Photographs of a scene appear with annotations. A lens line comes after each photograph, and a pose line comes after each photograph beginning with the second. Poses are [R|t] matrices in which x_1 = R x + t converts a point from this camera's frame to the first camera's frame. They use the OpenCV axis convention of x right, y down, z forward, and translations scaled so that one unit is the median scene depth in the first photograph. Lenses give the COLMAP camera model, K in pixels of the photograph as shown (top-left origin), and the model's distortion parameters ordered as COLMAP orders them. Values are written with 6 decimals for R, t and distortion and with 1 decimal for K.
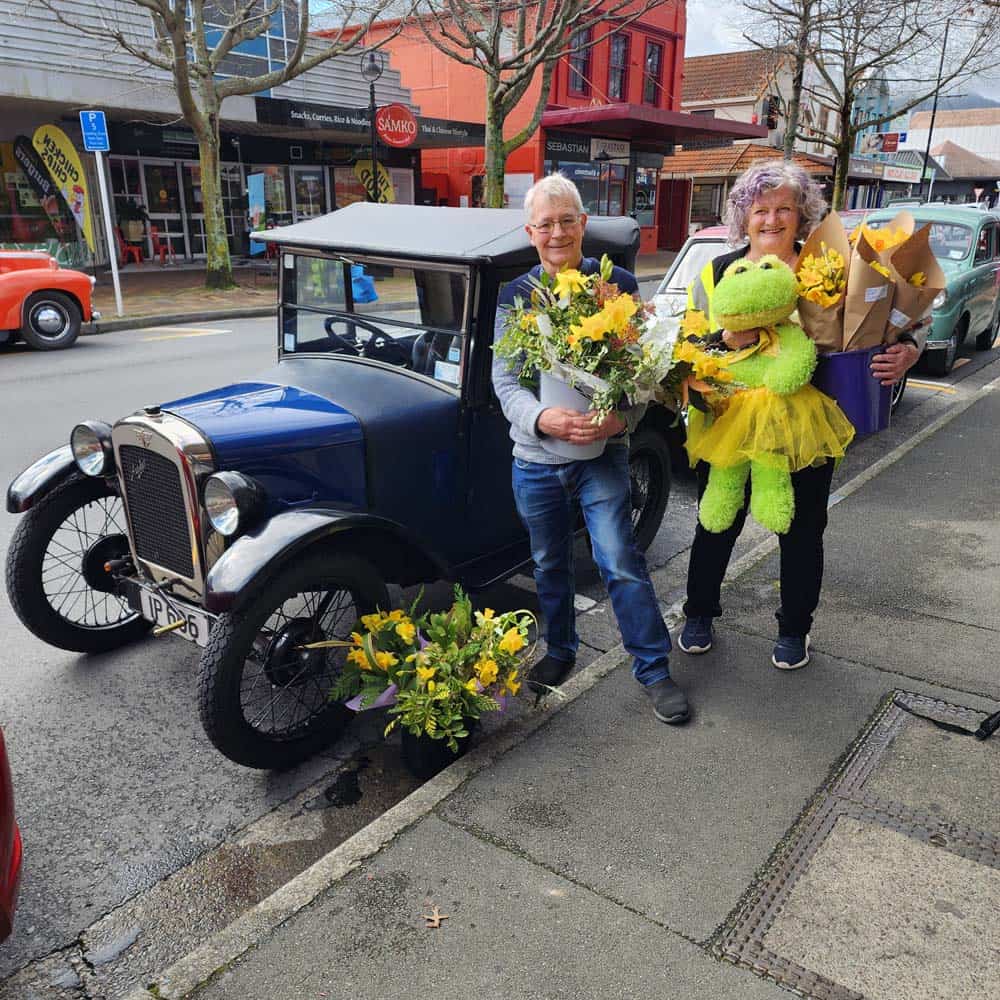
lens RADIAL K [[883.2, 0, 495.8], [0, 883.2, 500.3], [0, 0, 1]] dist [0.057947, -0.044492]
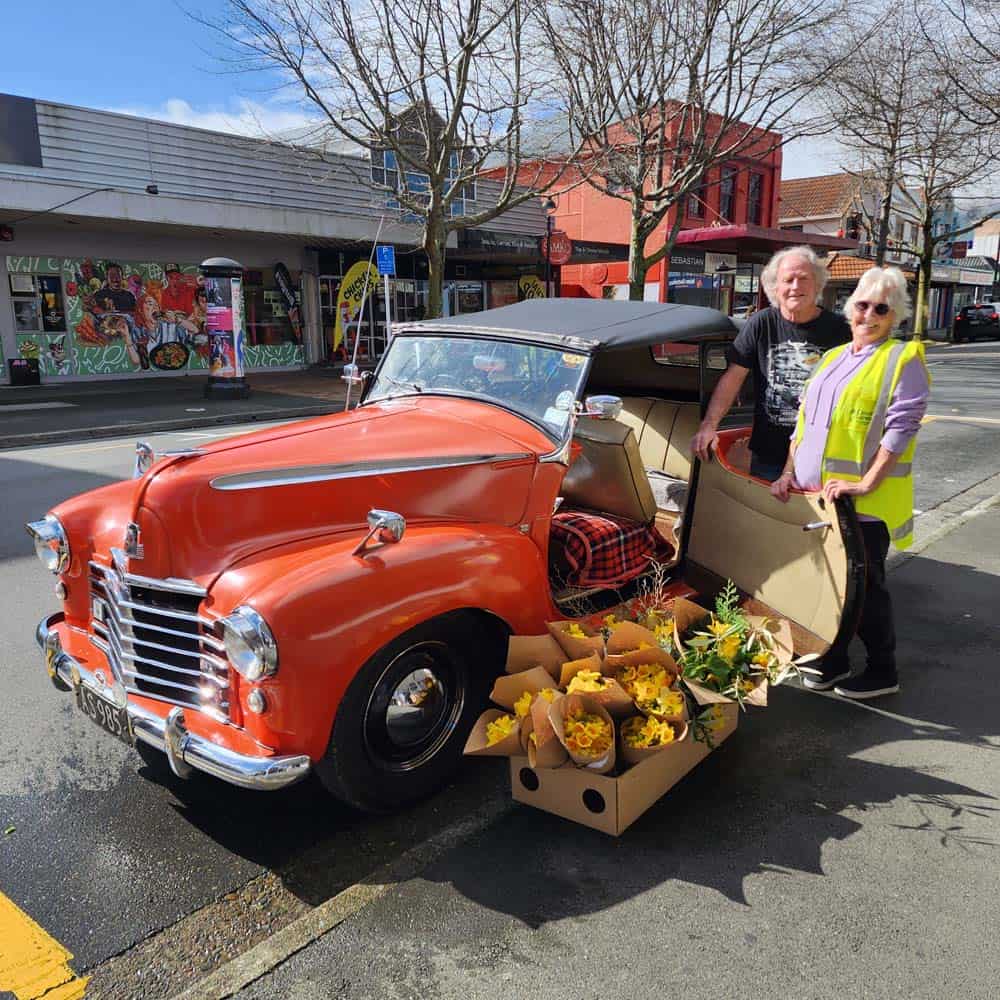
lens RADIAL K [[883.2, 0, 505.5], [0, 883.2, 499.0], [0, 0, 1]] dist [0.057947, -0.044492]
pose [[0.998525, -0.002822, -0.054215, -0.083103], [-0.003343, 0.993557, -0.113285, 0.039689], [0.054185, 0.113299, 0.992082, -0.113460]]
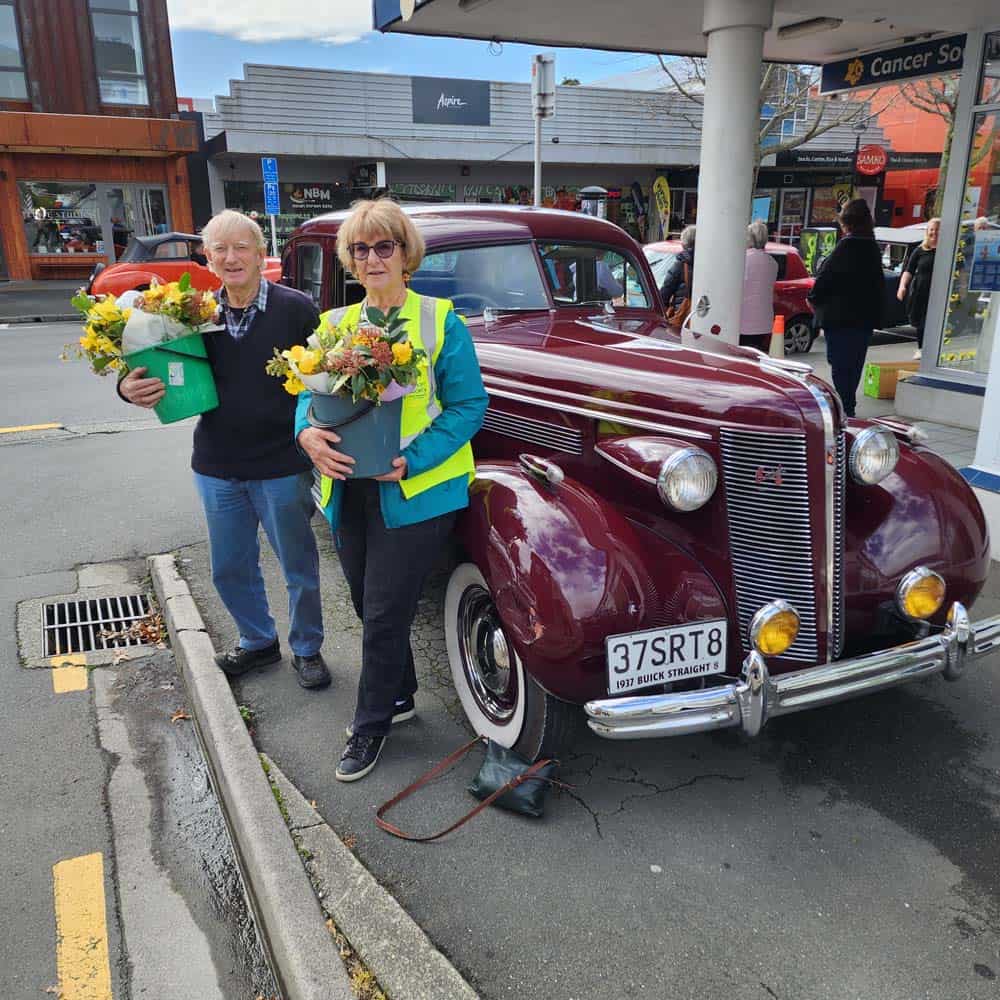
lens RADIAL K [[883.2, 0, 490.9], [0, 883.2, 494.3], [0, 0, 1]] dist [0.057947, -0.044492]
pose [[0.895021, 0.125015, -0.428147, 0.017180], [-0.128202, 0.991515, 0.021514, 0.109335], [0.427203, 0.035633, 0.903453, -0.373559]]
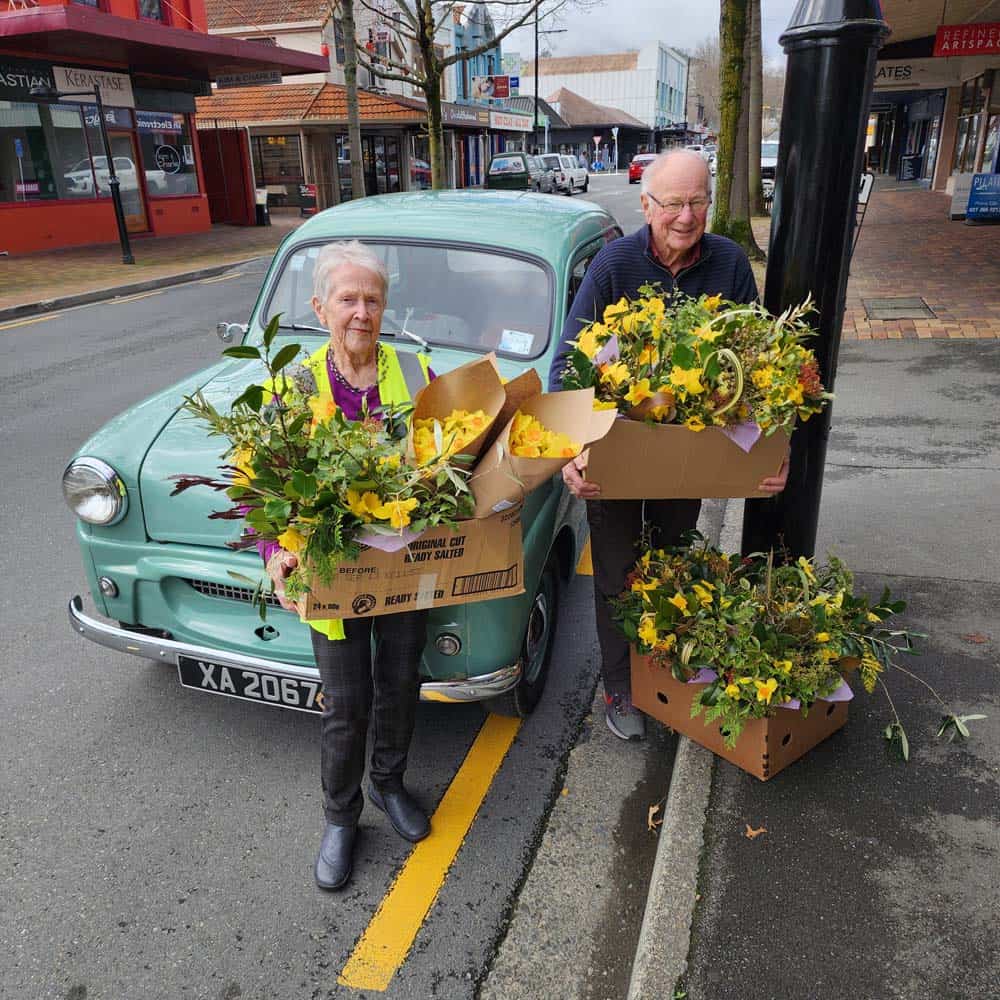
lens RADIAL K [[883.2, 0, 496.4], [0, 883.2, 504.8], [0, 0, 1]] dist [0.057947, -0.044492]
pose [[0.934831, -0.155609, 0.319181, 0.137430], [0.139200, 0.987515, 0.073744, -0.079847], [-0.326671, -0.024509, 0.944820, 0.229515]]
